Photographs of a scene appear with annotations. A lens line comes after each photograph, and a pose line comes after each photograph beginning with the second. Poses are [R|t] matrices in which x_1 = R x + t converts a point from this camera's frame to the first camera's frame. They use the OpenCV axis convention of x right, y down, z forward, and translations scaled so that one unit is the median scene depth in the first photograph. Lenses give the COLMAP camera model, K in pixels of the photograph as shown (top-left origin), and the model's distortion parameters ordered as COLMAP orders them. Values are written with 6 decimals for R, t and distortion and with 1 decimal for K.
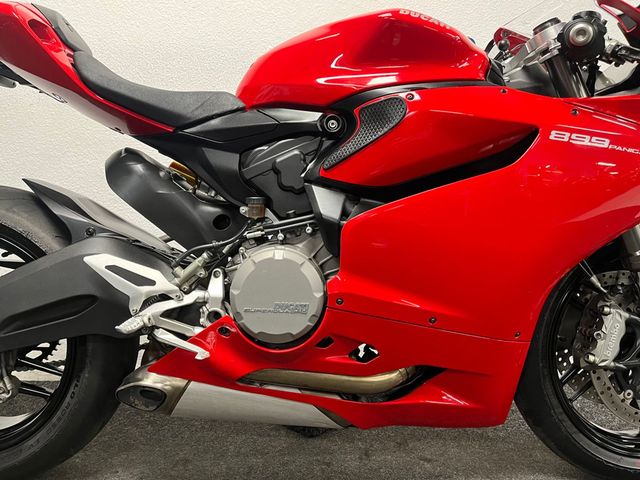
lens RADIAL K [[482.6, 0, 322.1], [0, 482.6, 237.6], [0, 0, 1]] dist [0.077749, -0.118006]
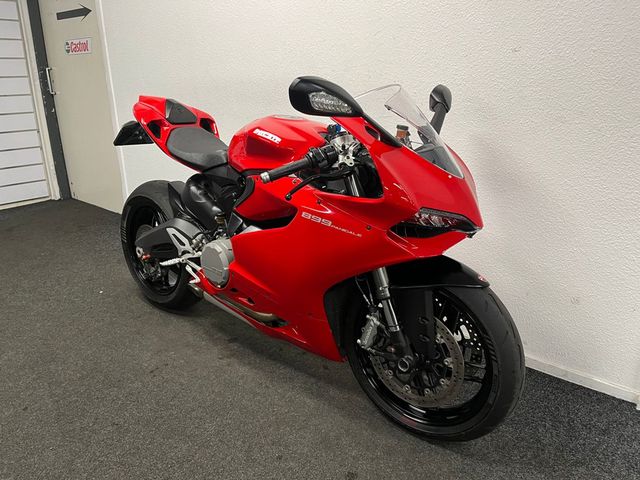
lens RADIAL K [[482.6, 0, 322.1], [0, 482.6, 237.6], [0, 0, 1]] dist [0.077749, -0.118006]
pose [[0.746721, 0.201668, -0.633828, 1.566533], [-0.048707, 0.966948, 0.250276, -0.540996], [0.663352, -0.156014, 0.731863, -0.236609]]
